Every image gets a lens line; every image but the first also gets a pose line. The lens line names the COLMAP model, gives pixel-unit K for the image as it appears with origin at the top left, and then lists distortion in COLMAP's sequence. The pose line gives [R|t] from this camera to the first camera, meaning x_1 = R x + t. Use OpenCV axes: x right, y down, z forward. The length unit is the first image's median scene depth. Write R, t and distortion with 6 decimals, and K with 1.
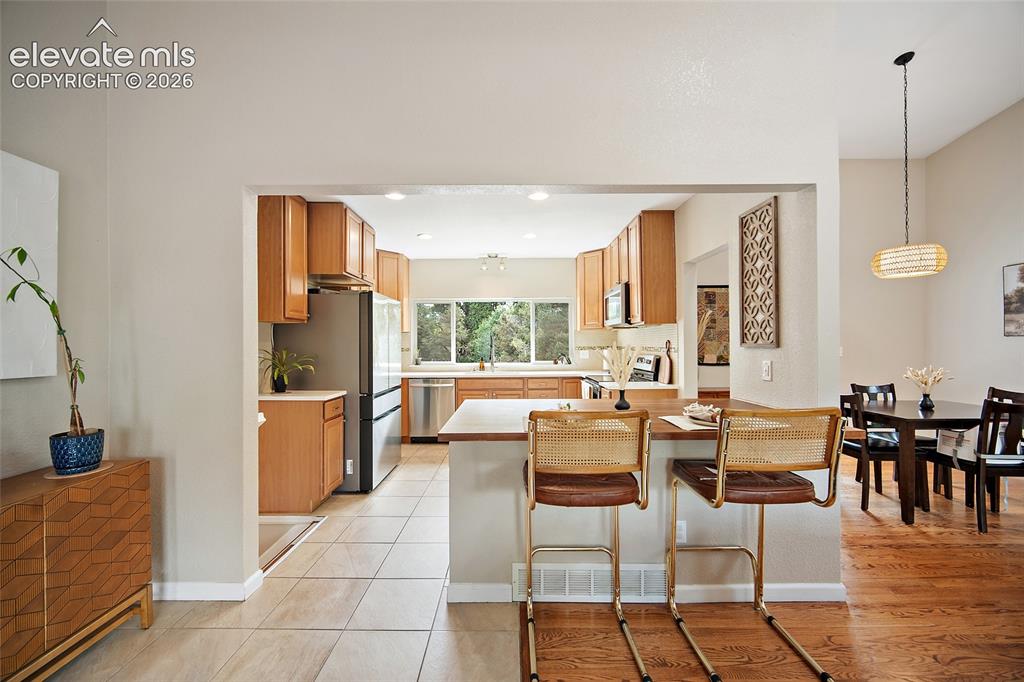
lens RADIAL K [[402.3, 0, 509.4], [0, 402.3, 344.8], [0, 0, 1]] dist [-0.000847, 0.000557]
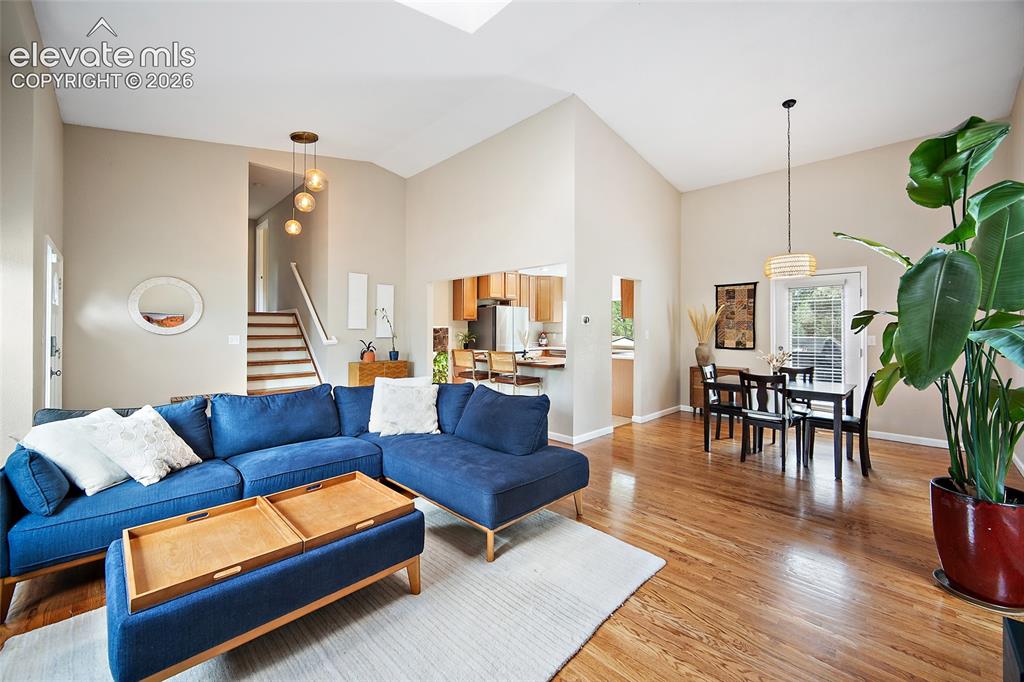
lens RADIAL K [[408.8, 0, 506.9], [0, 408.8, 330.9], [0, 0, 1]] dist [-0.001318, -0.000065]
pose [[0.699154, 0.009561, -0.714907, 0.917461], [-0.005025, 0.999952, 0.008459, -0.011513], [0.714954, -0.002322, 0.699168, -0.367760]]
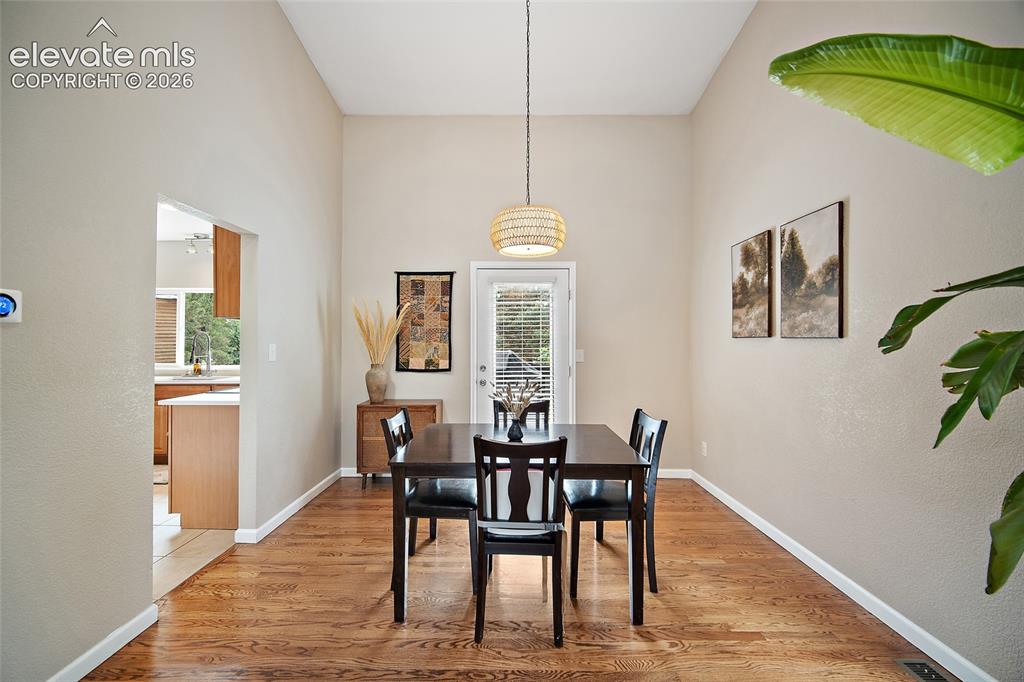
lens RADIAL K [[403.6, 0, 506.8], [0, 403.6, 340.2], [0, 0, 1]] dist [-0.004410, -0.000079]
pose [[0.999909, 0.007972, -0.010862, 0.686291], [-0.008076, 0.999921, -0.009606, -0.005448], [0.010784, 0.009693, 0.999895, 0.197914]]
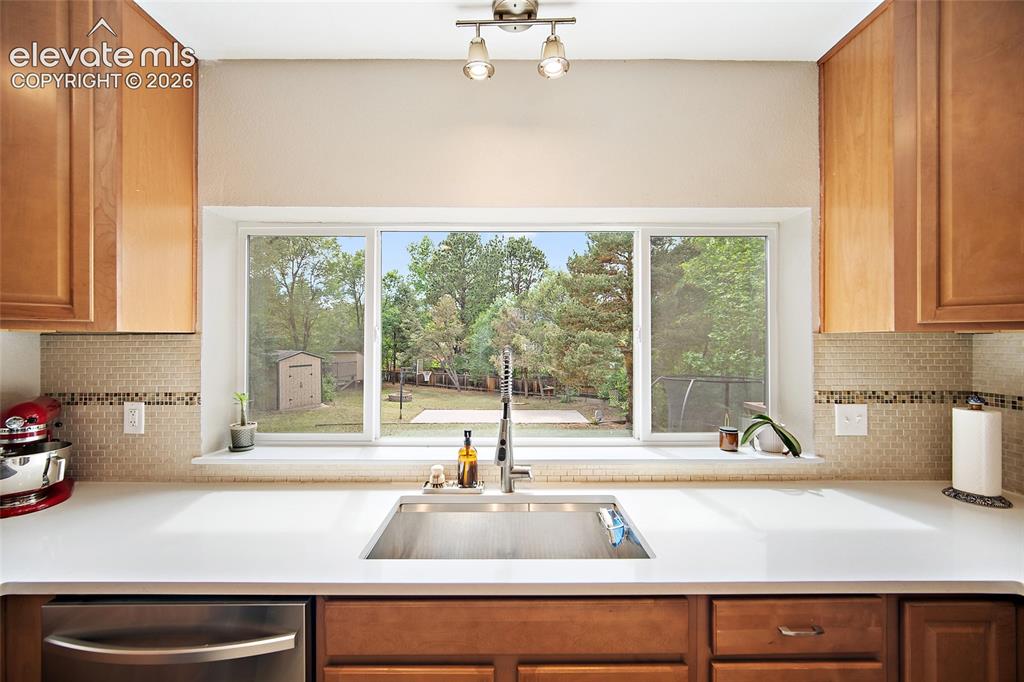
lens RADIAL K [[402.4, 0, 507.8], [0, 402.4, 337.6], [0, 0, 1]] dist [-0.000721, 0.000148]
pose [[0.999974, 0.006884, 0.002031, -0.050790], [-0.006873, 0.999963, -0.005150, -0.033570], [-0.002066, 0.005136, 0.999985, 0.869911]]
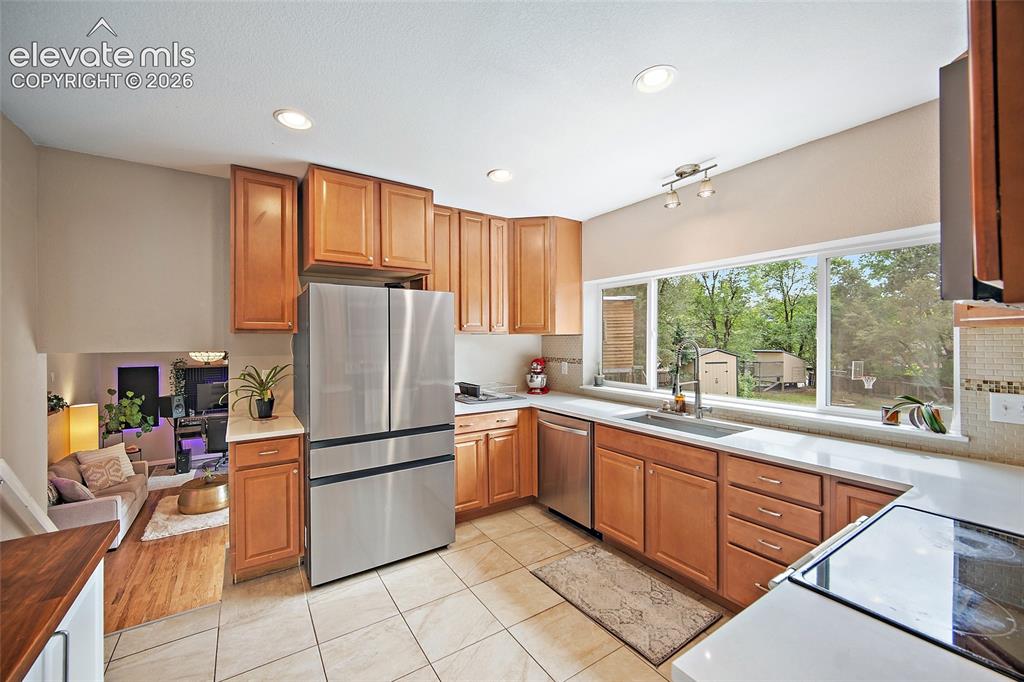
lens RADIAL K [[406.3, 0, 506.1], [0, 406.3, 339.9], [0, 0, 1]] dist [-0.000306, -0.000095]
pose [[0.551943, 0.006312, -0.833858, 0.271428], [-0.000365, 0.999973, 0.007328, -0.032609], [0.833882, -0.003741, 0.551931, 0.638489]]
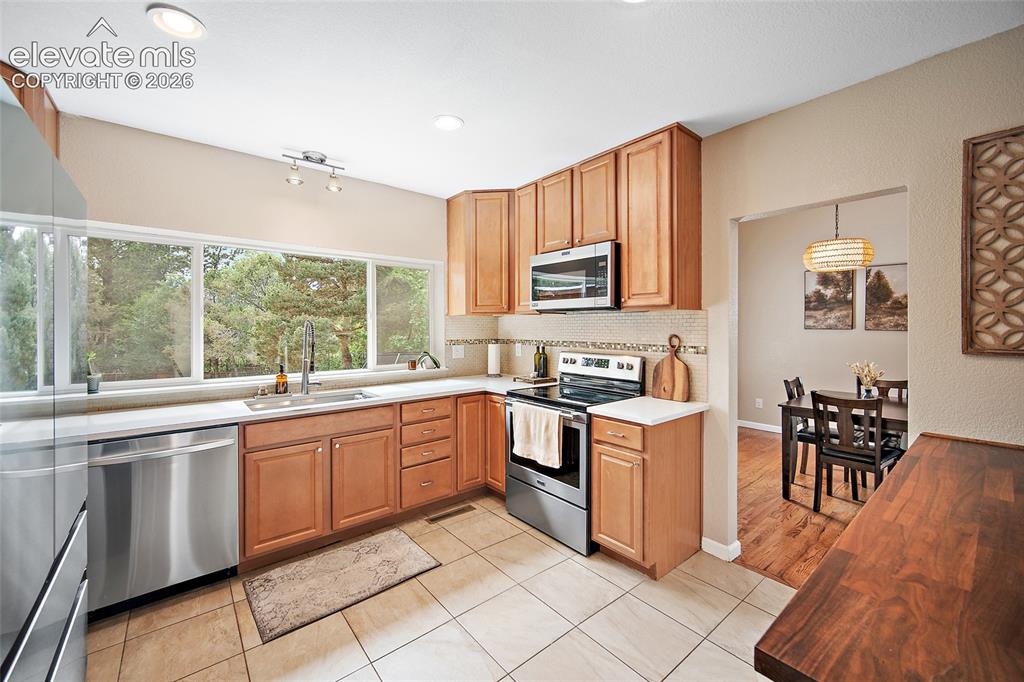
lens RADIAL K [[405.2, 0, 507.9], [0, 405.2, 329.3], [0, 0, 1]] dist [-0.000784, -0.000120]
pose [[0.770412, 0.001533, 0.637544, -0.197775], [-0.004071, 0.999989, 0.002515, -0.017017], [-0.637533, -0.004533, 0.770410, 0.533206]]
